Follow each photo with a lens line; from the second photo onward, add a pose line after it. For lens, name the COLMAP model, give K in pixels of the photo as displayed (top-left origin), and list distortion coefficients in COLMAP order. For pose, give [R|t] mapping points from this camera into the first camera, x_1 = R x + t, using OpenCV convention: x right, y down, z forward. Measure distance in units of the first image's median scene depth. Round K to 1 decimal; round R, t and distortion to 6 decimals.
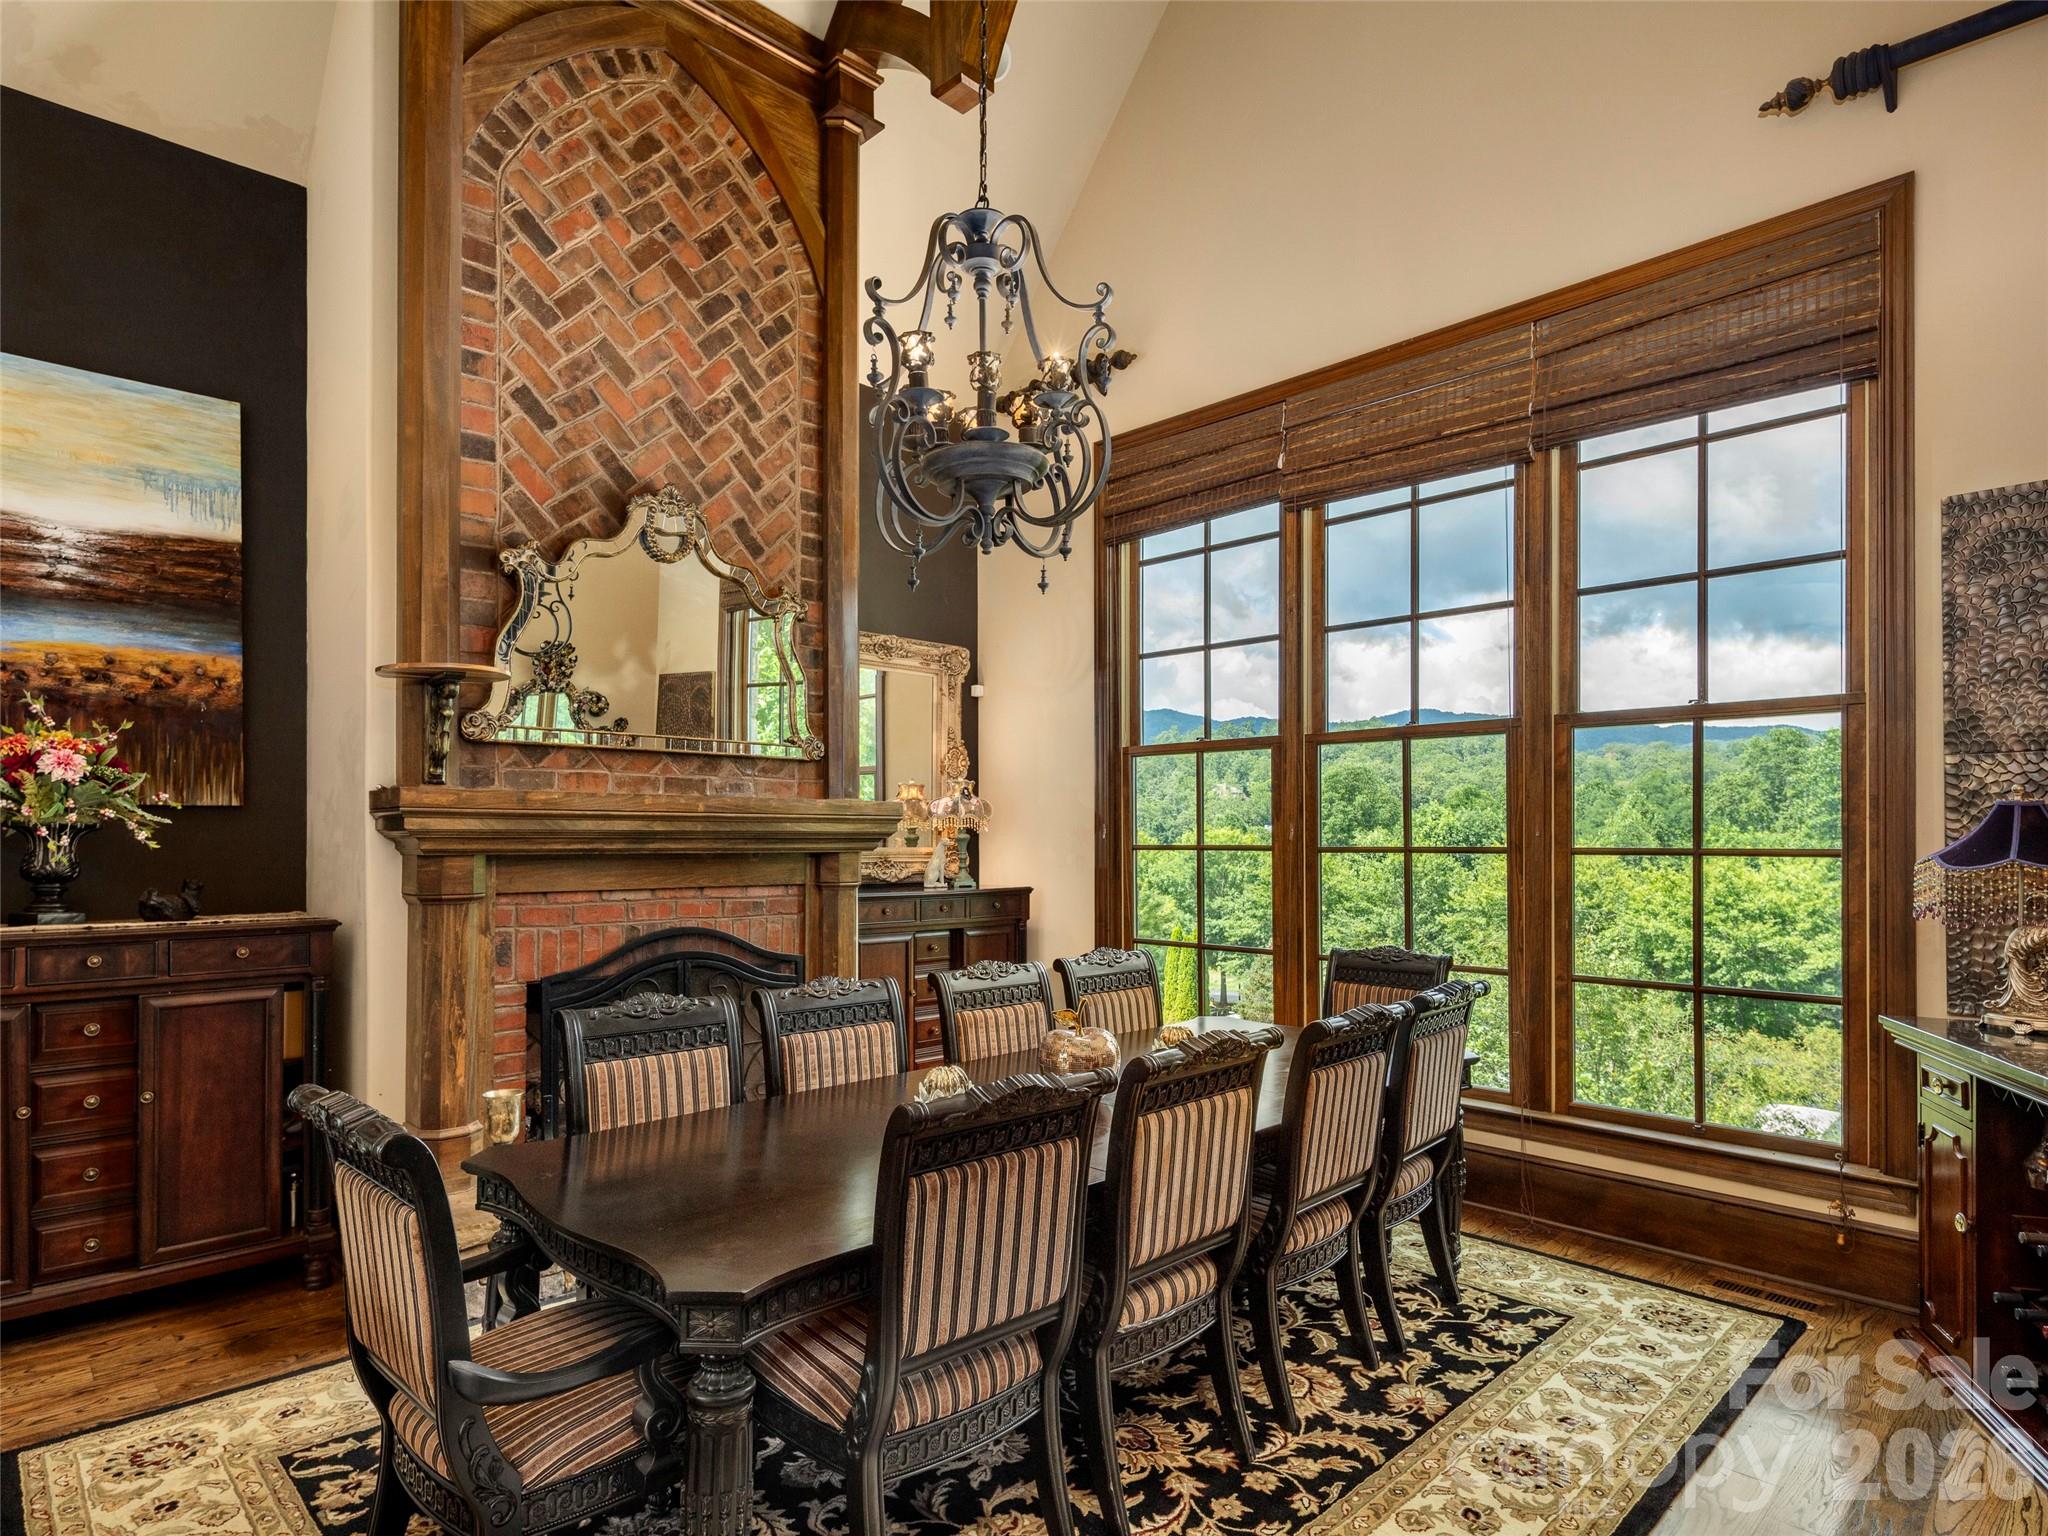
lens RADIAL K [[1122.5, 0, 1051.8], [0, 1122.5, 835.6], [0, 0, 1]] dist [0.005904, -0.001630]
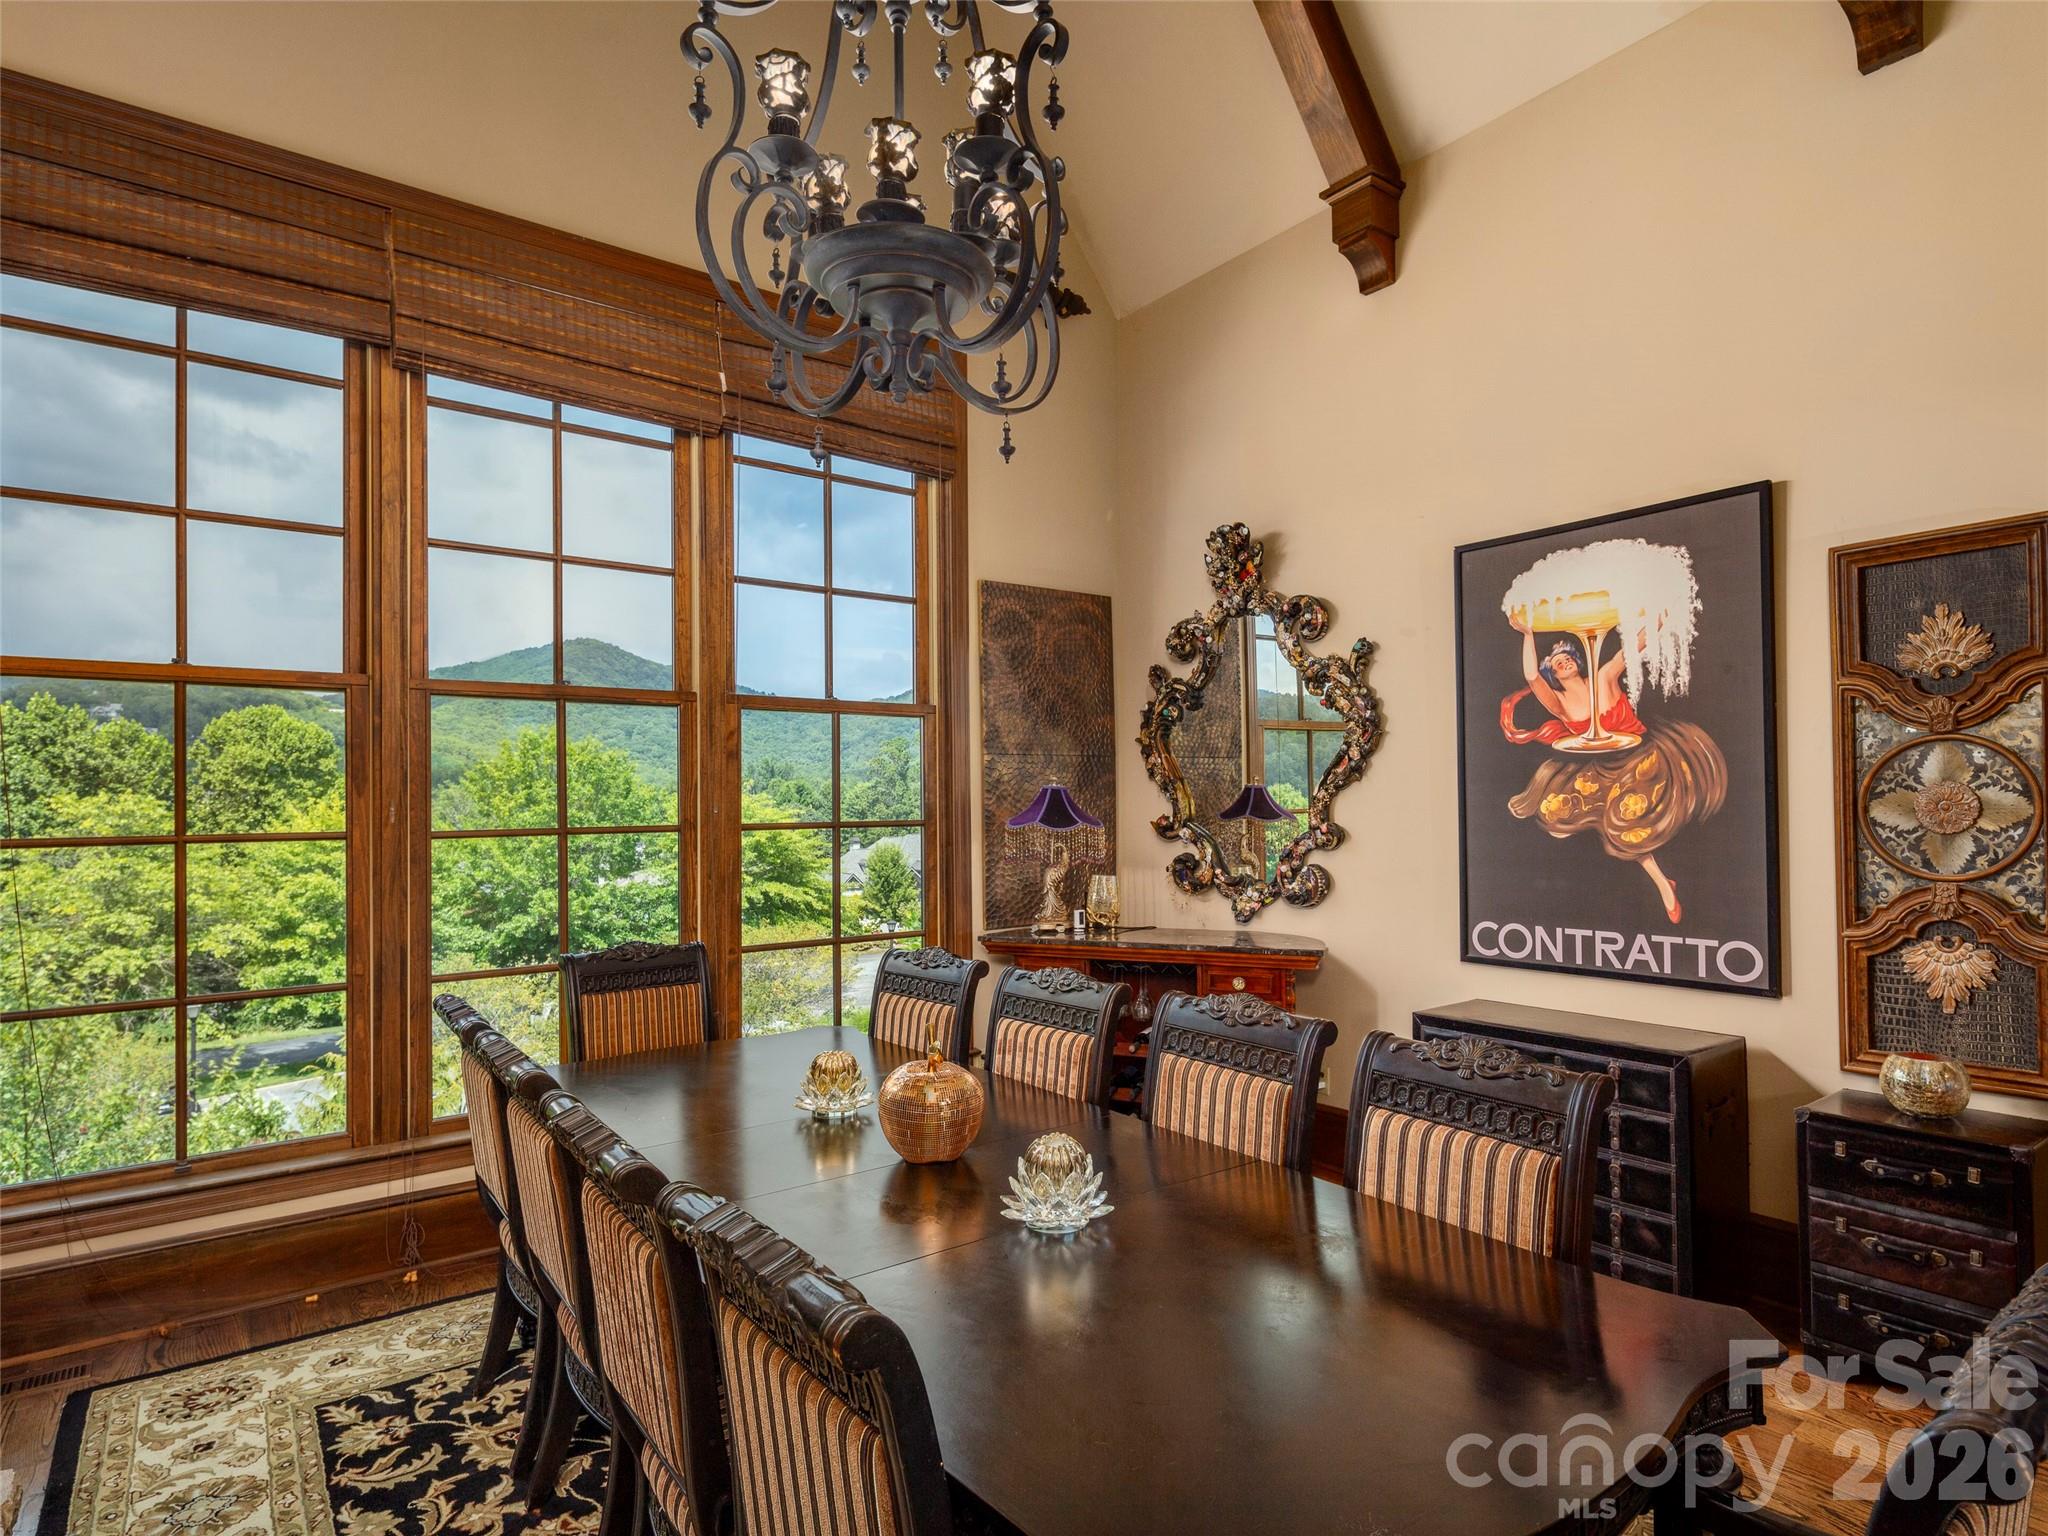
lens RADIAL K [[1122.5, 0, 1034.3], [0, 1122.5, 787.8], [0, 0, 1]] dist [0.005904, -0.001630]
pose [[0.131849, 0.014655, 0.991161, -0.471875], [0.013912, 0.999765, -0.016632, -0.001425], [-0.991172, 0.015982, 0.131614, 0.536292]]
